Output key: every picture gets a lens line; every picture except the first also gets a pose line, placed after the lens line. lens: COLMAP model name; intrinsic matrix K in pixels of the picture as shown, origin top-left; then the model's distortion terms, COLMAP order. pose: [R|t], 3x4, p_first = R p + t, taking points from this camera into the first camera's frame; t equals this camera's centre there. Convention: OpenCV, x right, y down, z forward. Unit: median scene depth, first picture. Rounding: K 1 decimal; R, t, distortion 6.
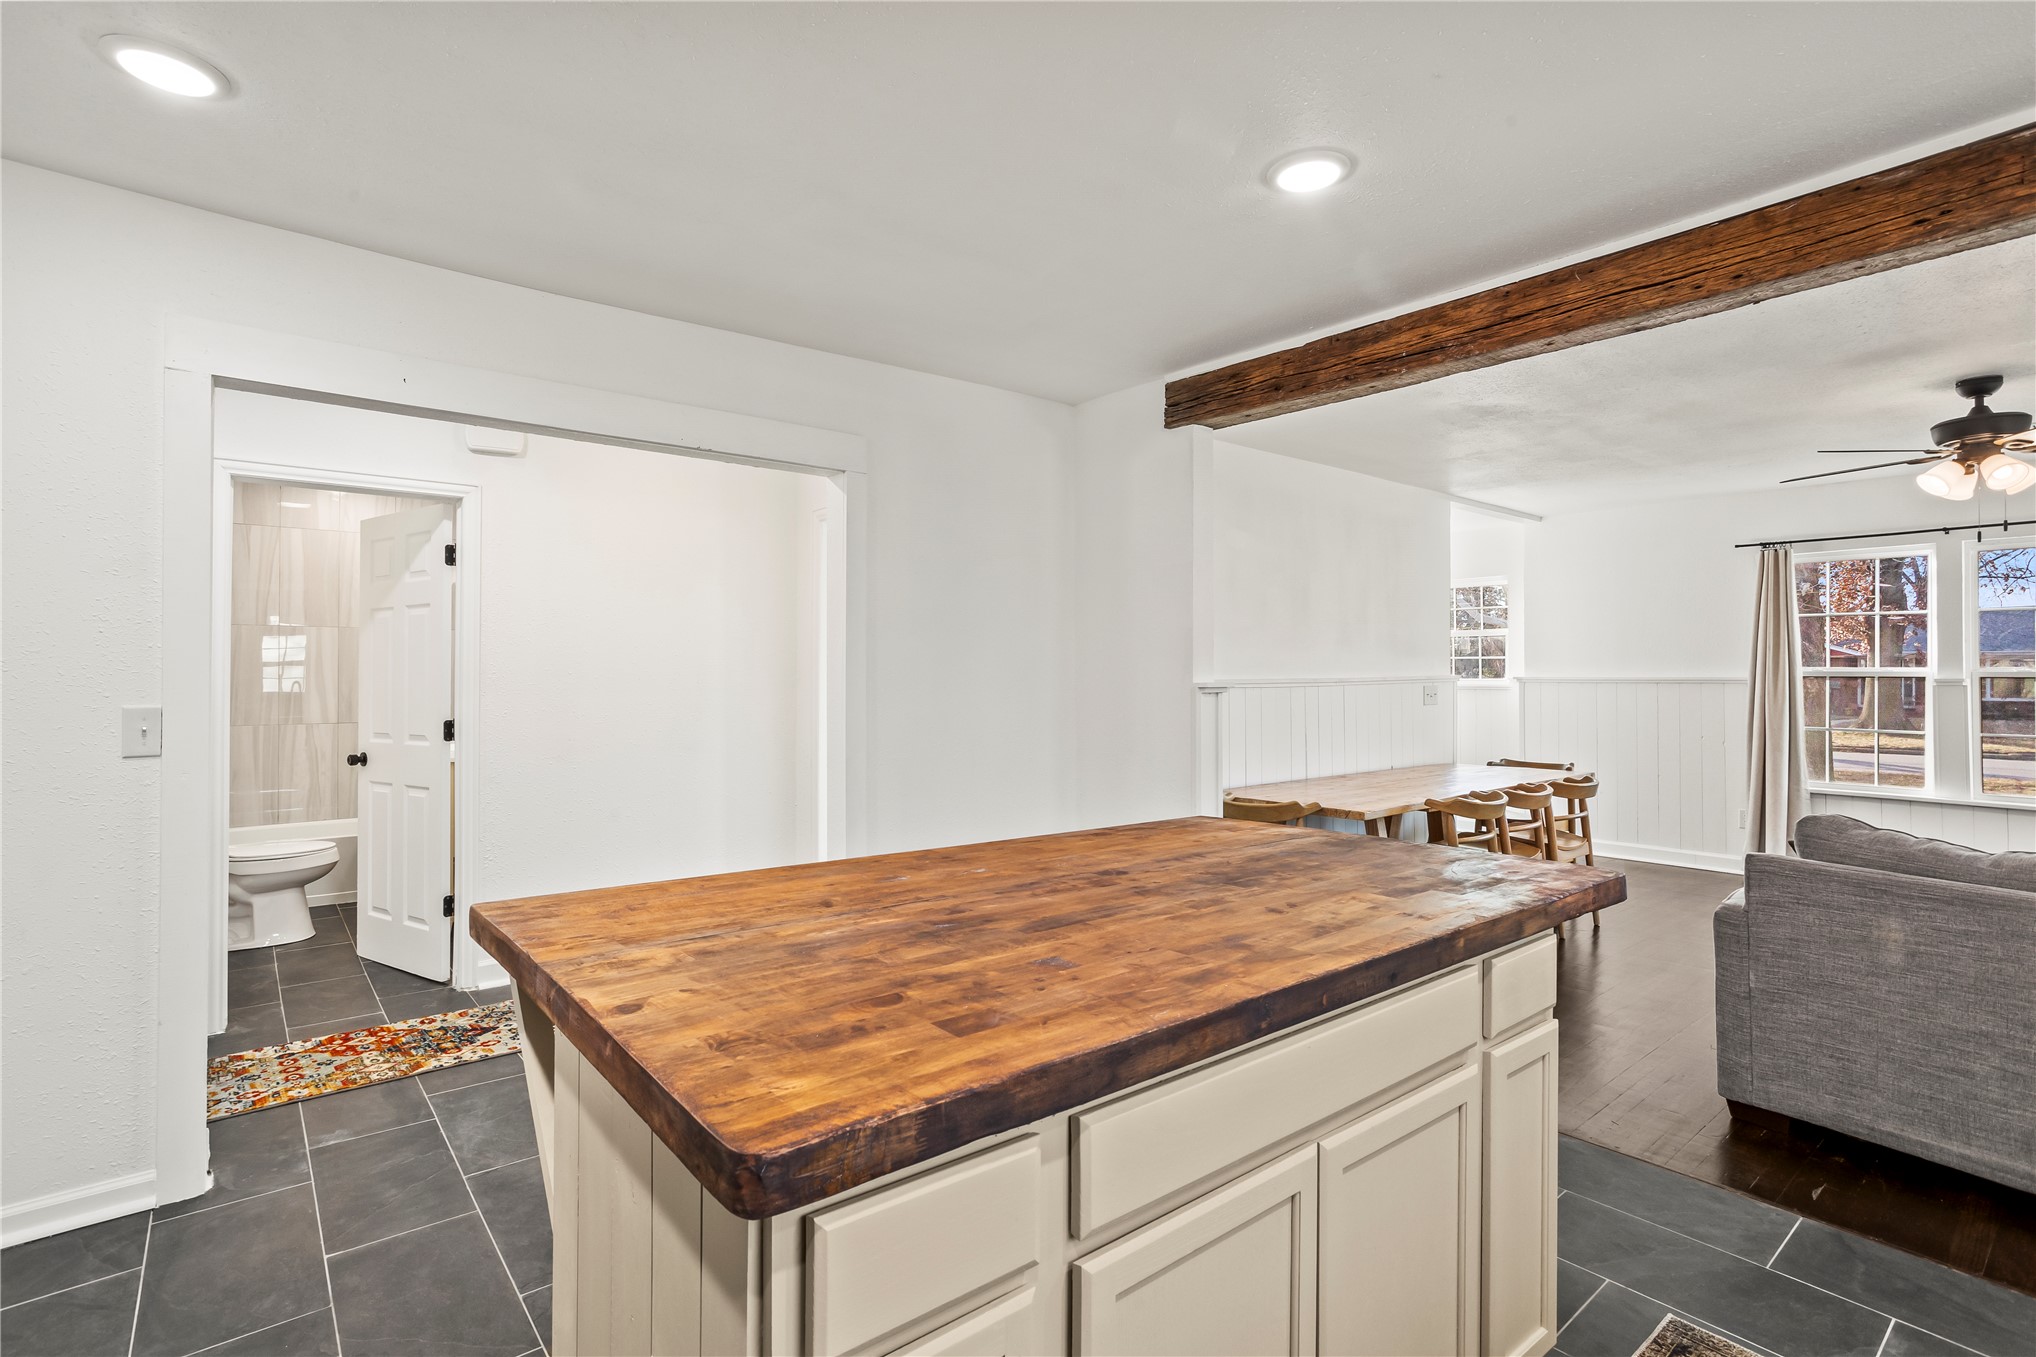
lens RADIAL K [[981.2, 0, 1010.6], [0, 981.2, 674.8], [0, 0, 1]] dist [-0.051401, 0.031966]
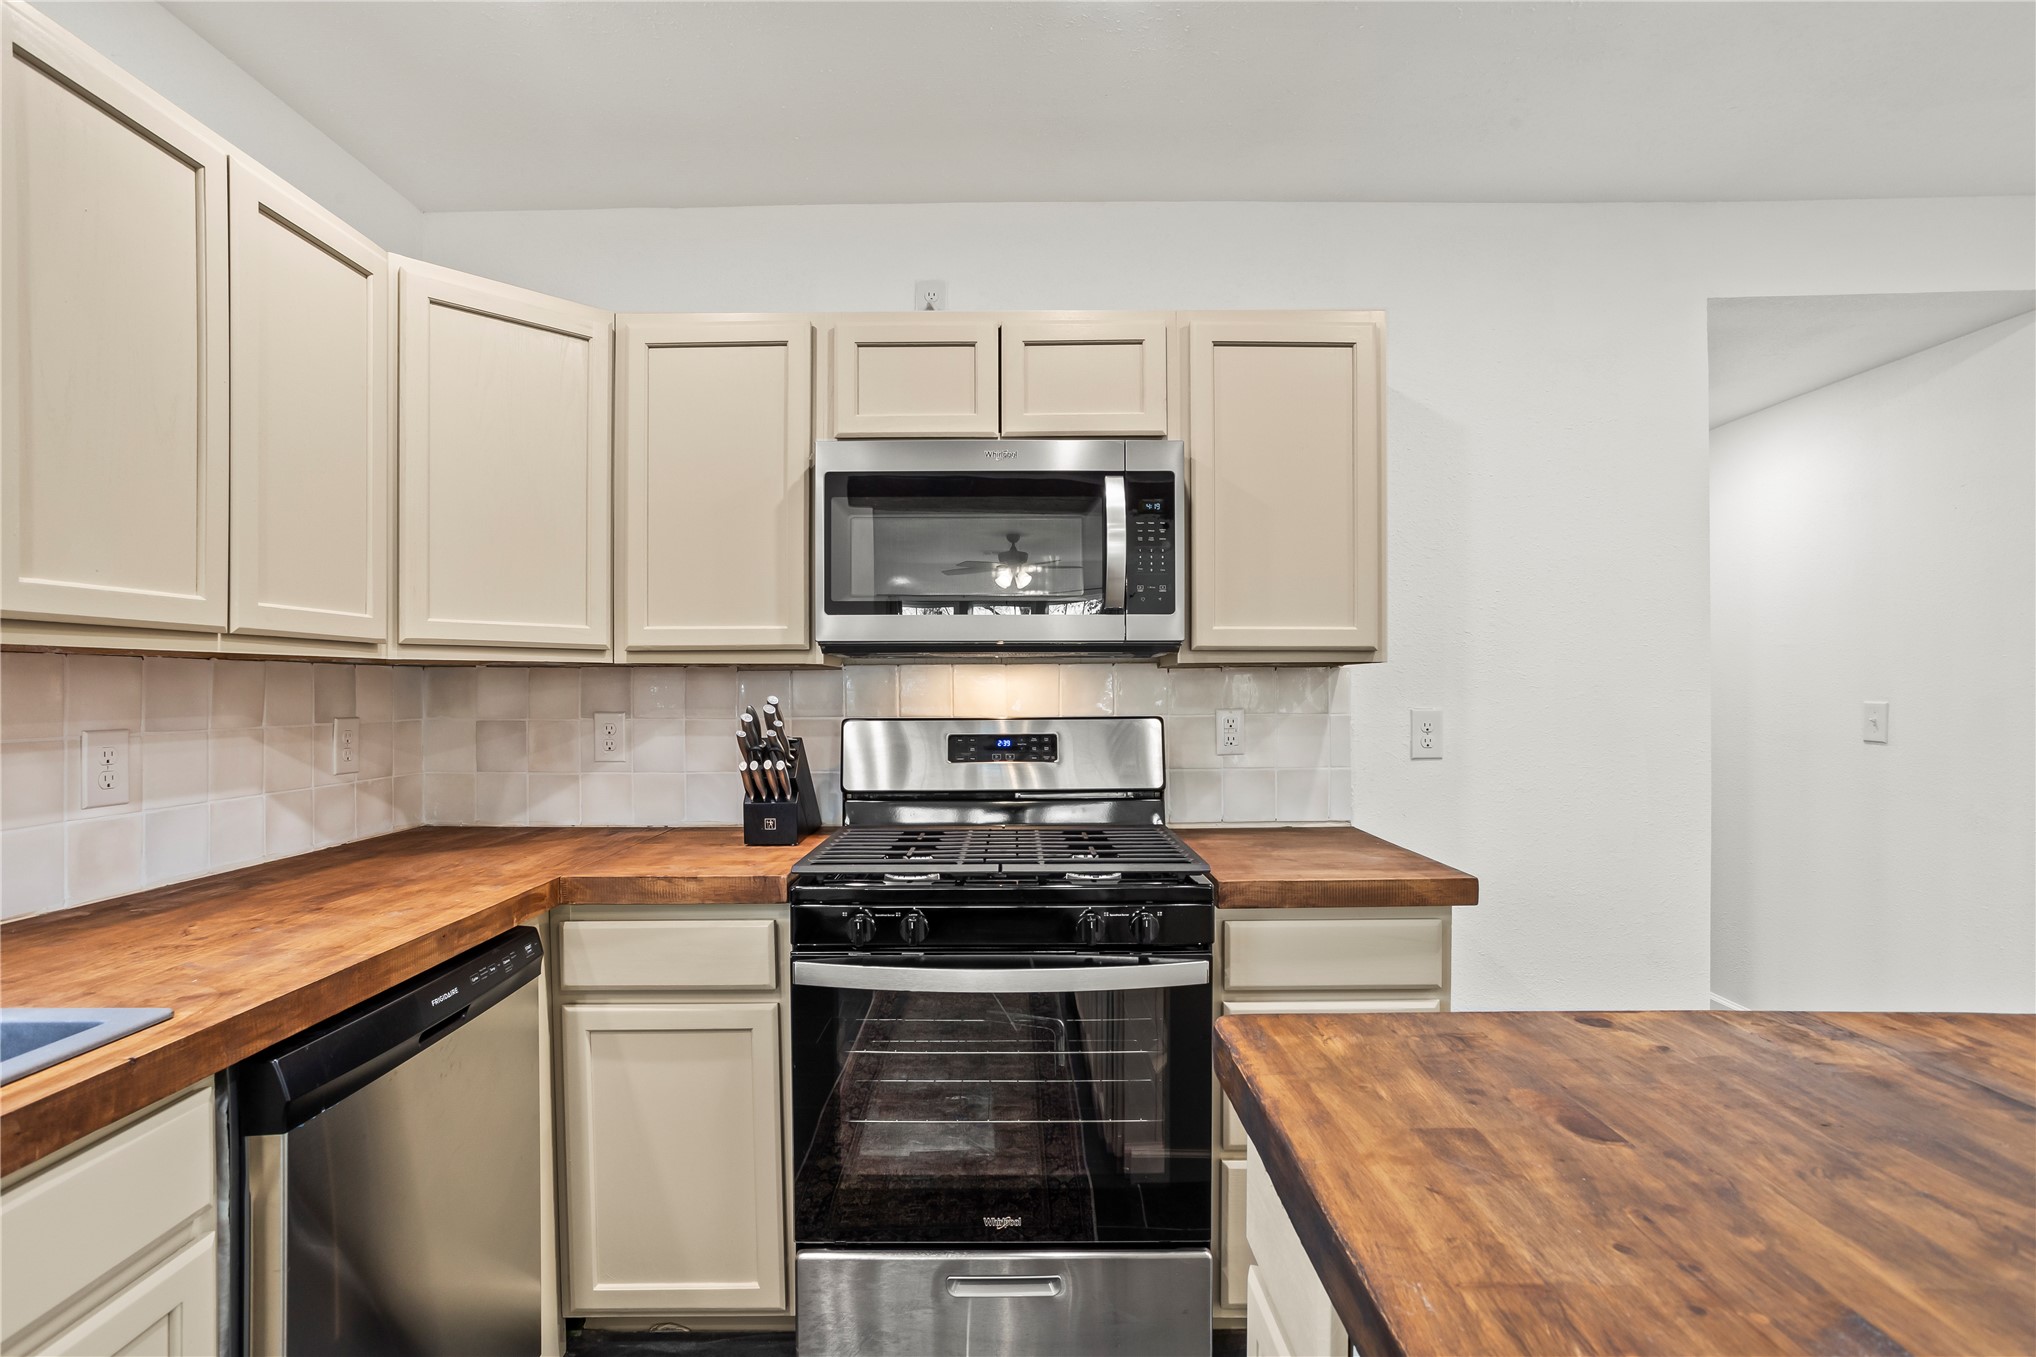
lens RADIAL K [[981.2, 0, 1010.6], [0, 981.2, 674.8], [0, 0, 1]] dist [-0.051401, 0.031966]
pose [[-0.629892, -0.008485, -0.776636, 0.630742], [0.000122, 0.999939, -0.011023, 0.013405], [0.776683, -0.007038, -0.629853, 1.037187]]
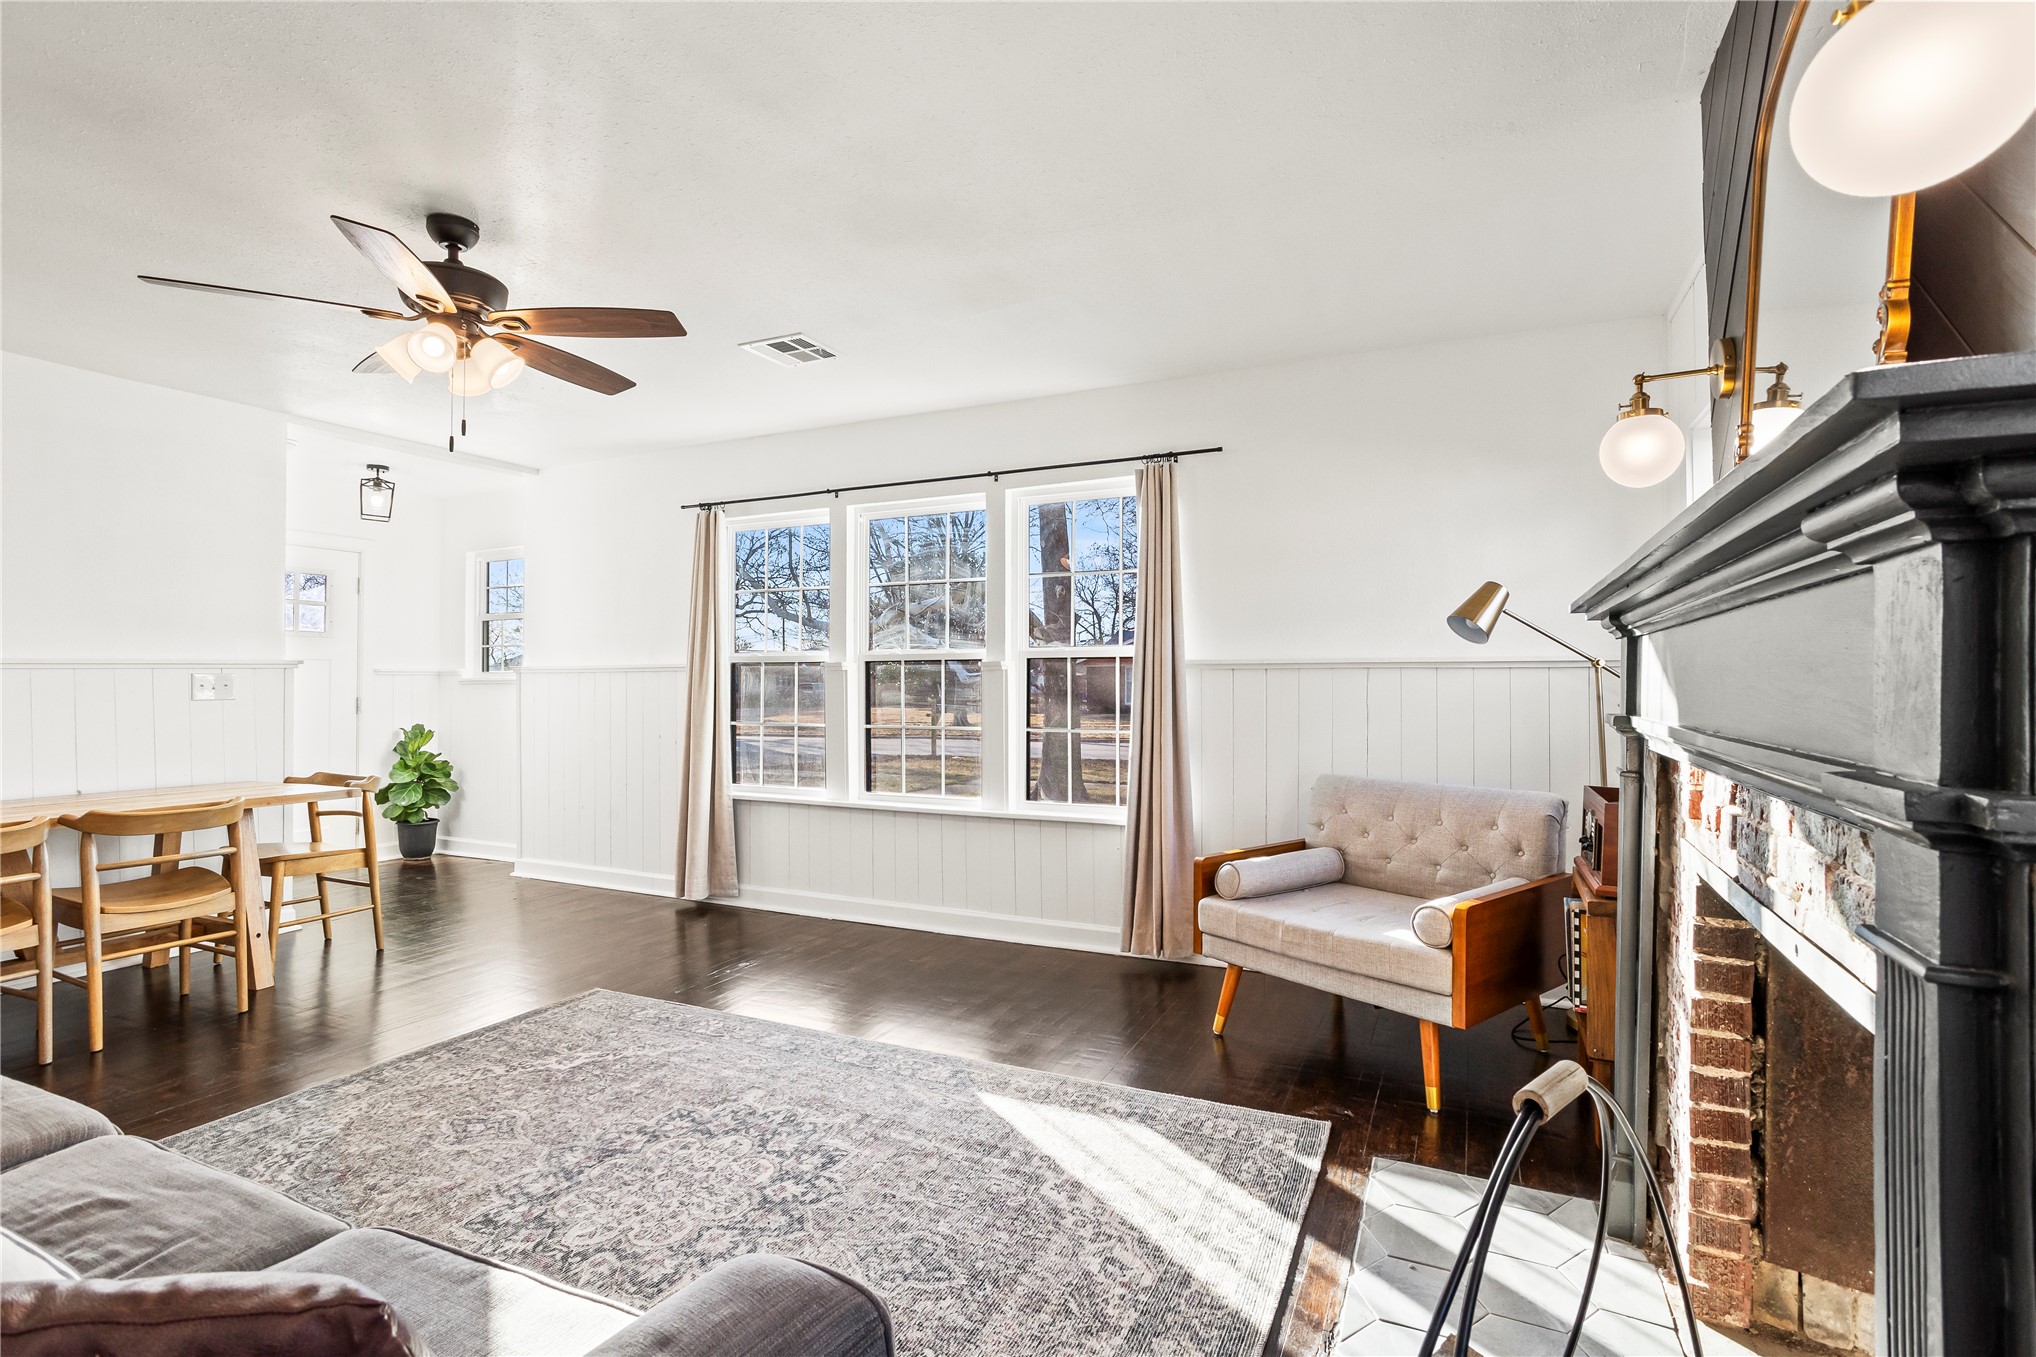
lens RADIAL K [[981.2, 0, 1010.6], [0, 981.2, 674.8], [0, 0, 1]] dist [-0.051401, 0.031966]
pose [[0.905313, -0.002715, 0.424735, 3.416104], [0.006934, 0.999941, -0.008386, 0.111585], [-0.424687, 0.010537, 0.905279, 0.595324]]
